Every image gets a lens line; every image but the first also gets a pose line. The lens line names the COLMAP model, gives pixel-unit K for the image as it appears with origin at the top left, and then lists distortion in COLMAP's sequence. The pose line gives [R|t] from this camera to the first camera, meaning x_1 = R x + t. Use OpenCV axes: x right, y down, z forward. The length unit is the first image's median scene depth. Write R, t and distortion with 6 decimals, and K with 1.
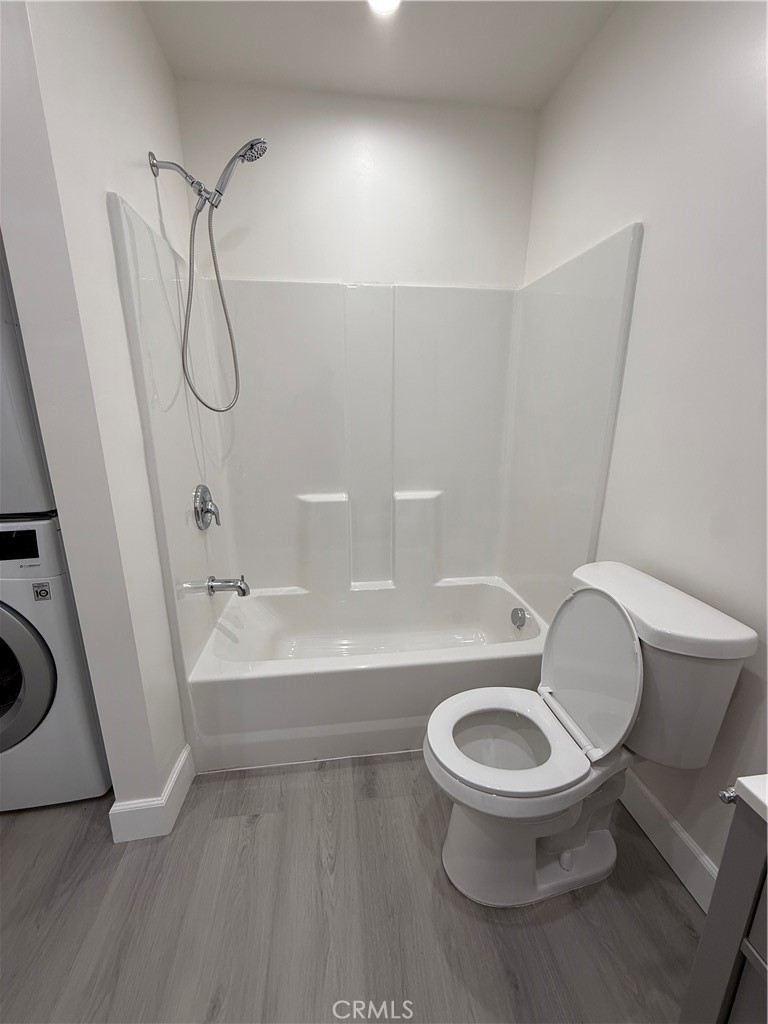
lens RADIAL K [[407.4, 0, 384.1], [0, 407.4, 512.6], [0, 0, 1]] dist [-0.000440, 0.000147]
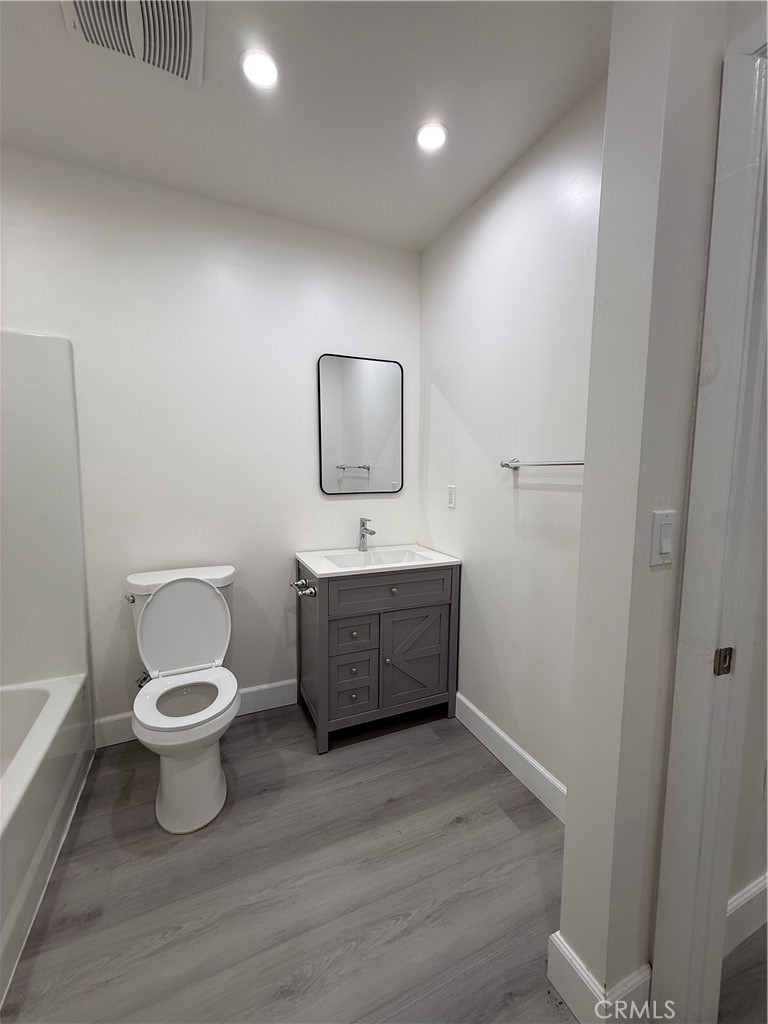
lens RADIAL K [[407.4, 0, 380.9], [0, 407.4, 510.4], [0, 0, 1]] dist [-0.000440, 0.000147]
pose [[-0.284328, -0.100165, 0.953480, -1.232374], [0.222719, 0.960419, 0.167309, -0.169218], [-0.932499, 0.259929, -0.250765, 0.586524]]
